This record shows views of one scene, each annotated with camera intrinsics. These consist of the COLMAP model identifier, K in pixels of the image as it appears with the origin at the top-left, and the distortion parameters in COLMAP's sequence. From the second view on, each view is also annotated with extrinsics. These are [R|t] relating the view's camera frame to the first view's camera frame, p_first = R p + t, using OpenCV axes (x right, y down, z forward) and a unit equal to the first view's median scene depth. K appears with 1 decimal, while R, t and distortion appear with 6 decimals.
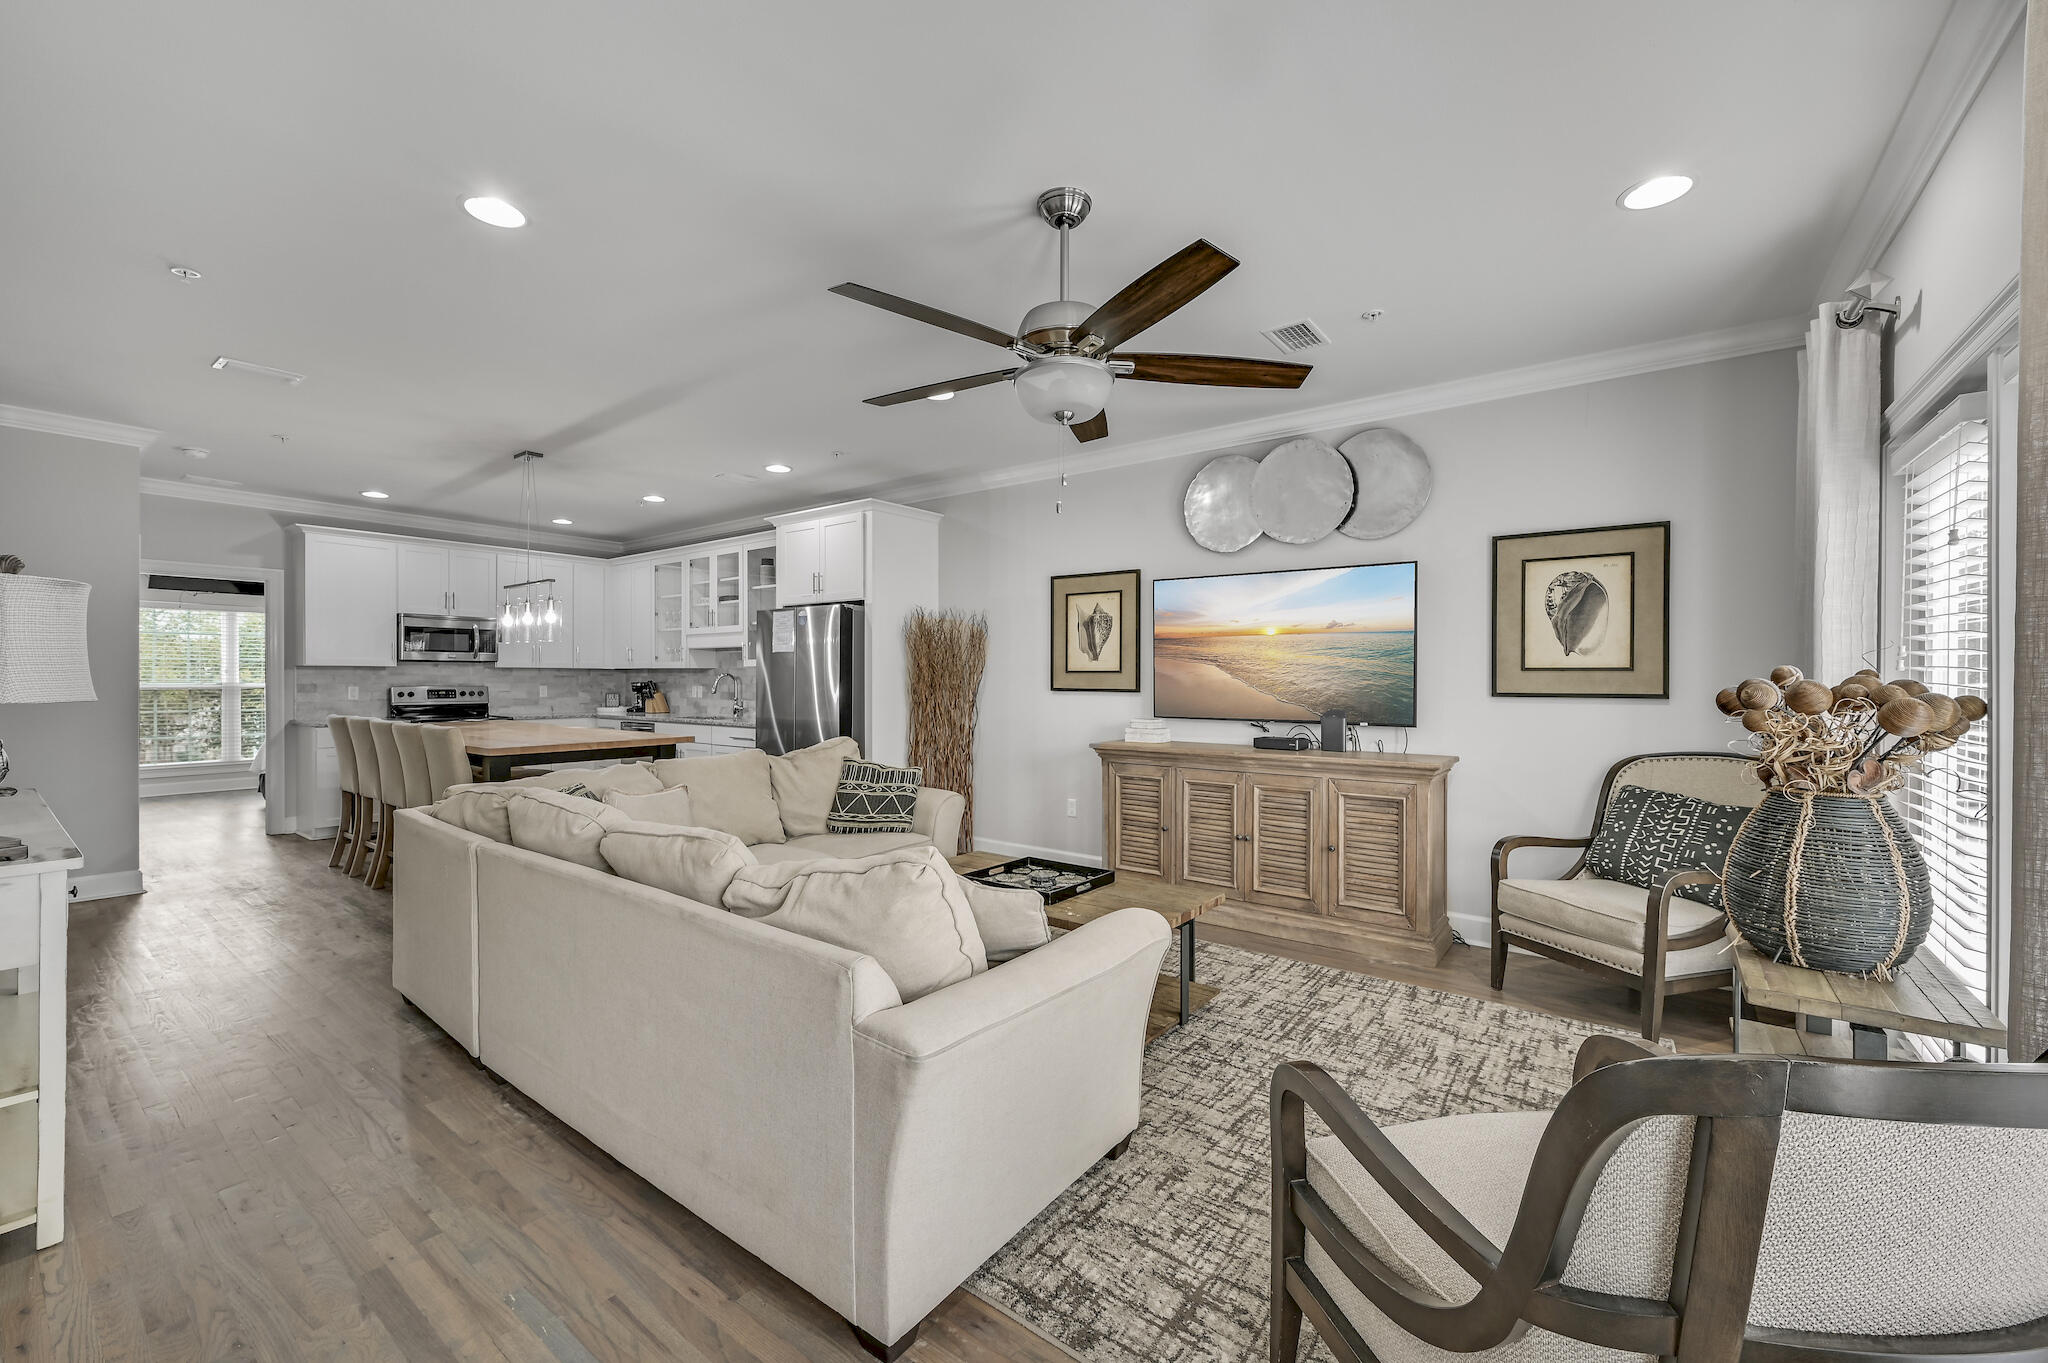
lens RADIAL K [[808.4, 0, 1053.0], [0, 808.4, 678.0], [0, 0, 1]] dist [-0.000604, -0.000284]
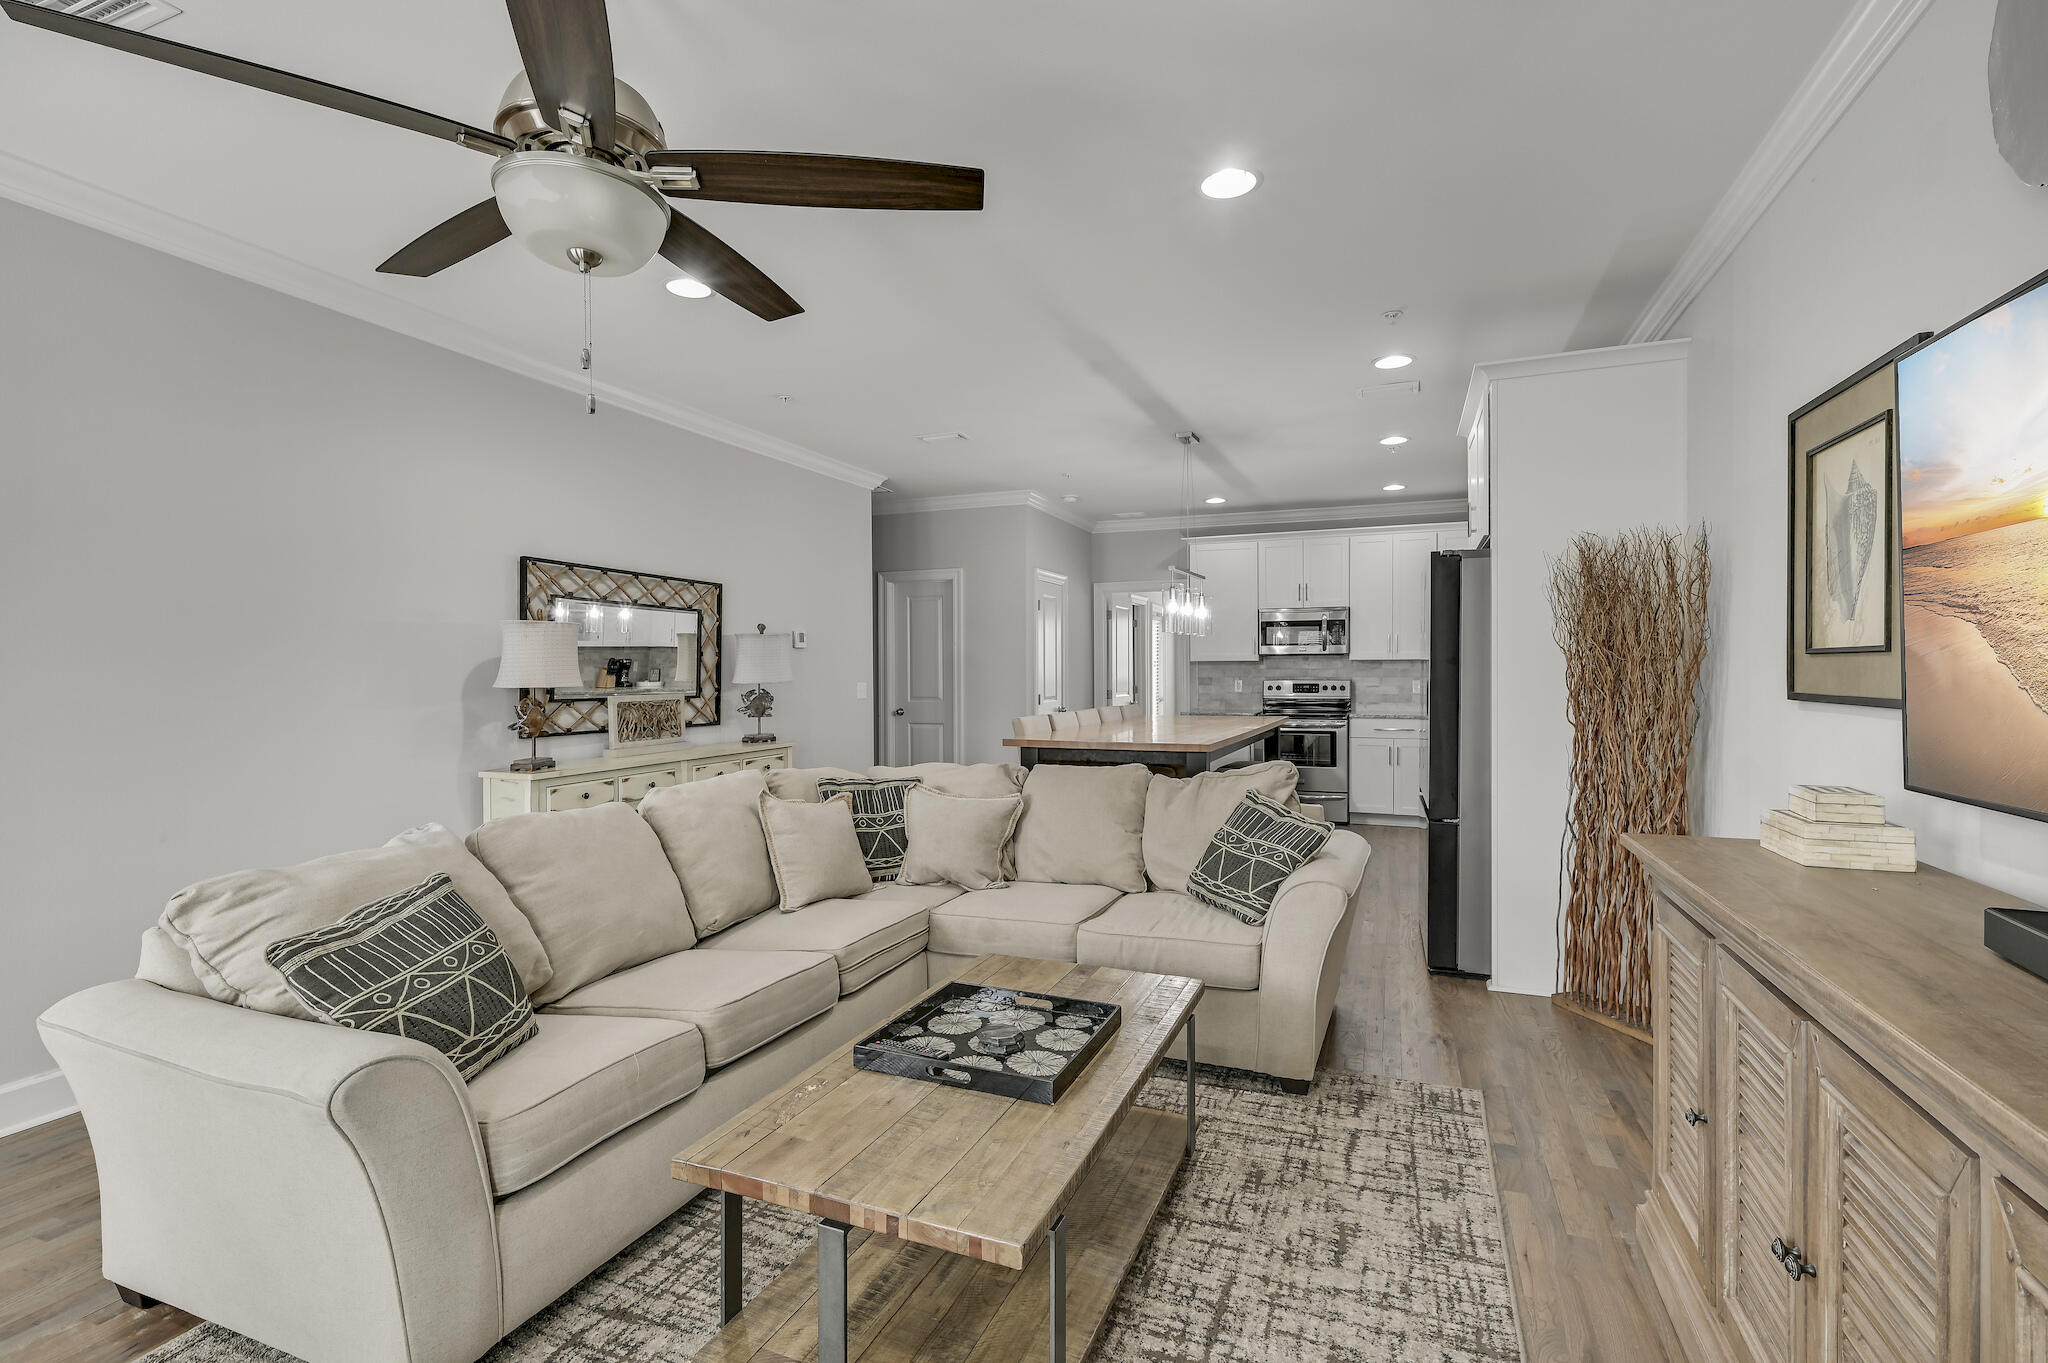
lens RADIAL K [[947.9, 0, 1020.8], [0, 947.9, 673.8], [0, 0, 1]] dist [-0.000470, 0.000274]
pose [[0.235604, -0.000593, -0.971849, 0.308186], [0.003255, 0.999995, 0.000179, 0.001163], [0.971844, -0.003206, 0.235604, 0.435232]]
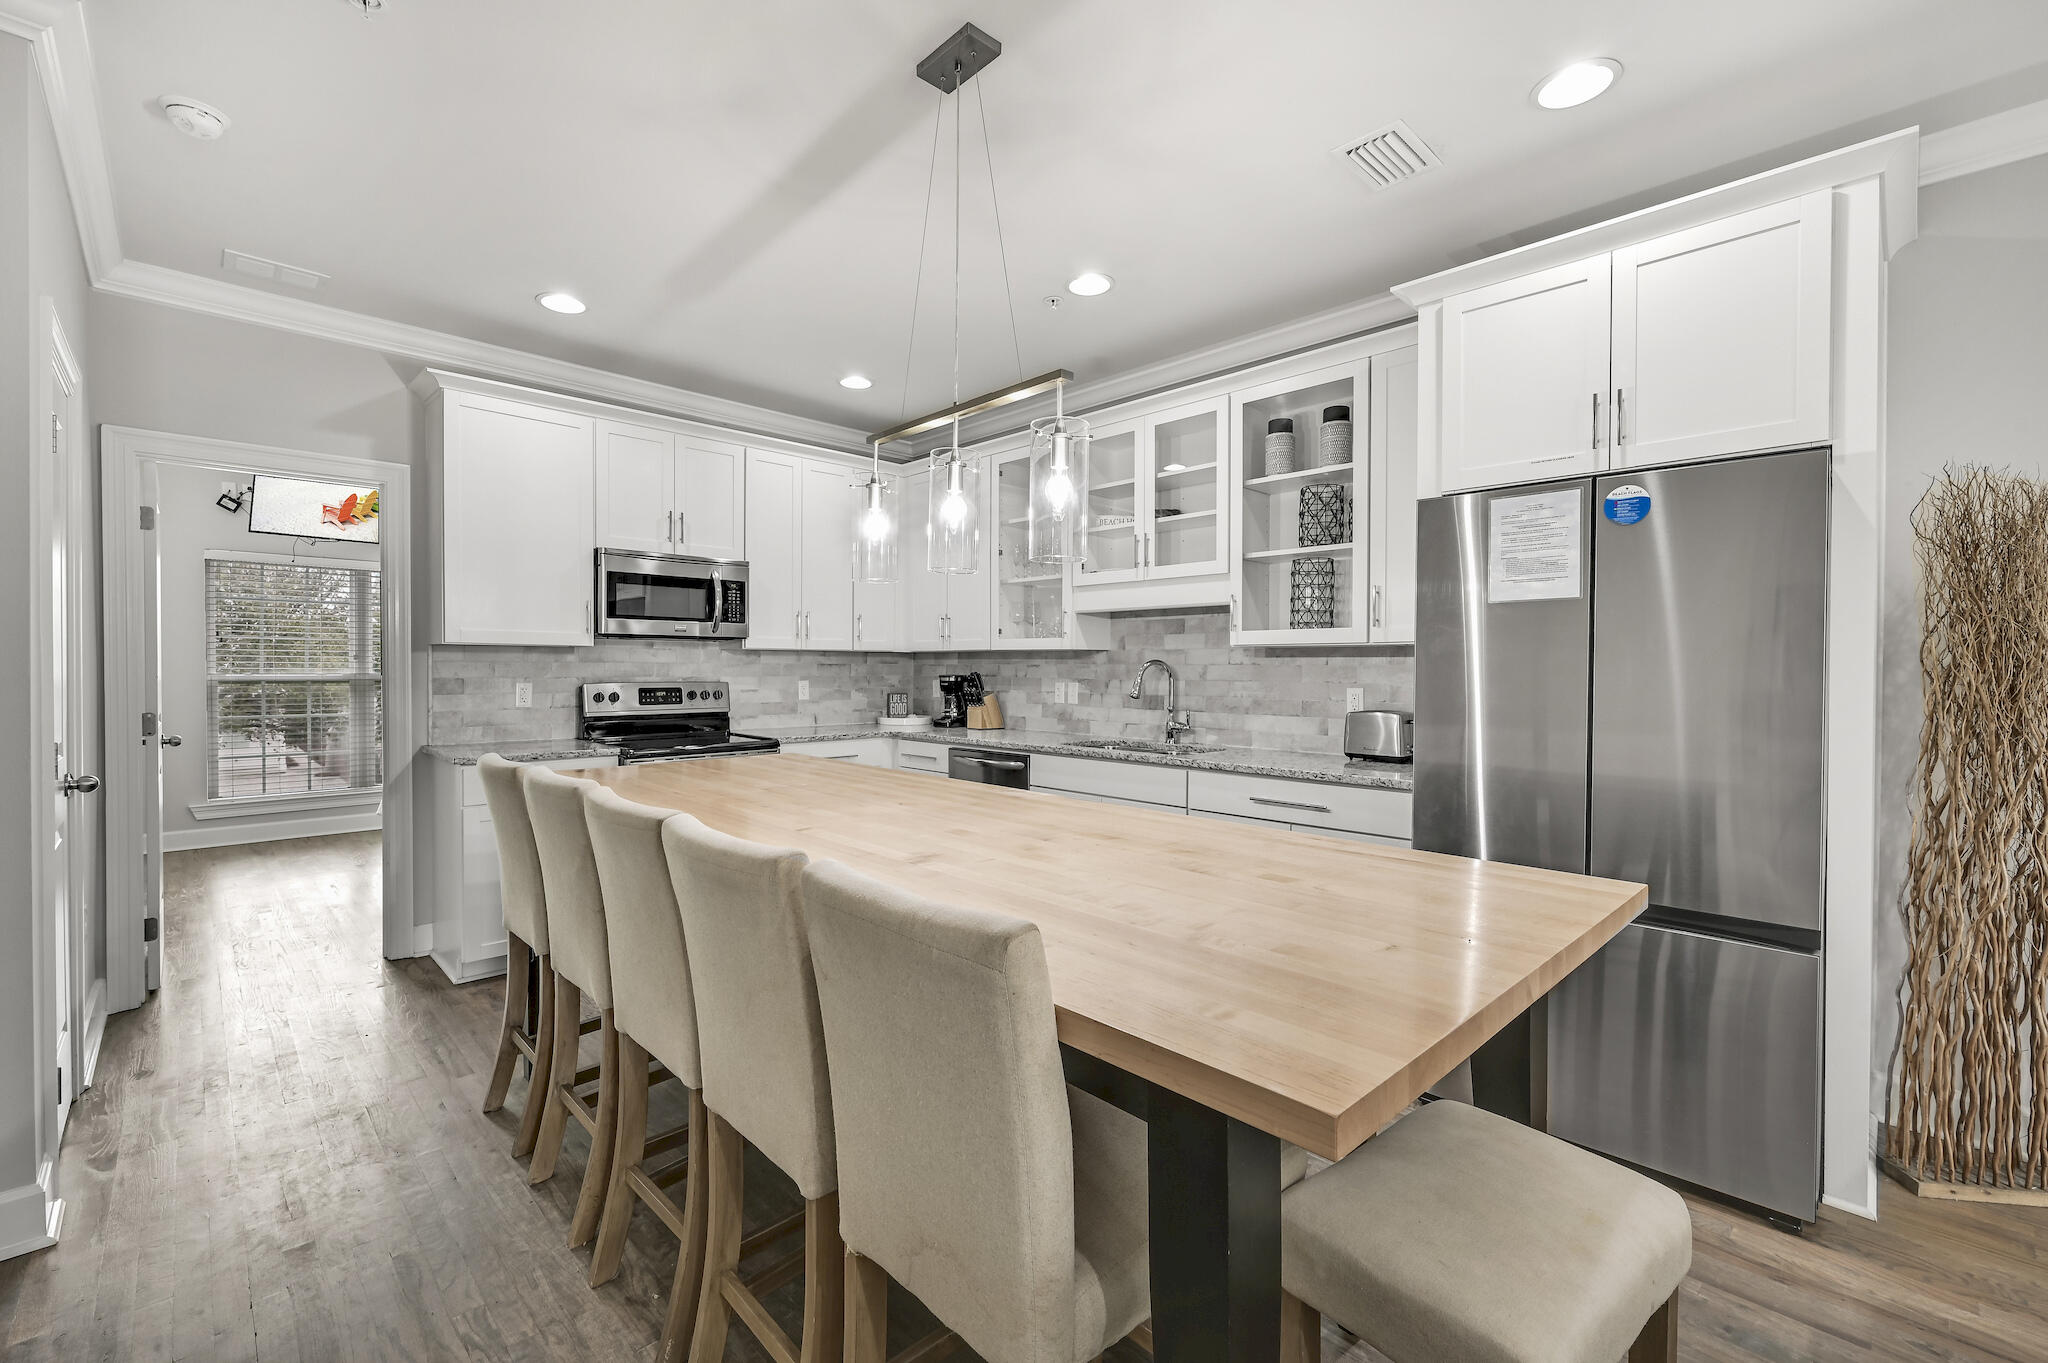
lens RADIAL K [[877.2, 0, 1031.1], [0, 877.2, 675.1], [0, 0, 1]] dist [-0.003325, 0.001075]
pose [[0.984763, 0.003242, -0.173873, -0.438714], [-0.001515, 0.999948, 0.010062, -0.001540], [0.173896, -0.009645, 0.984717, 0.491389]]
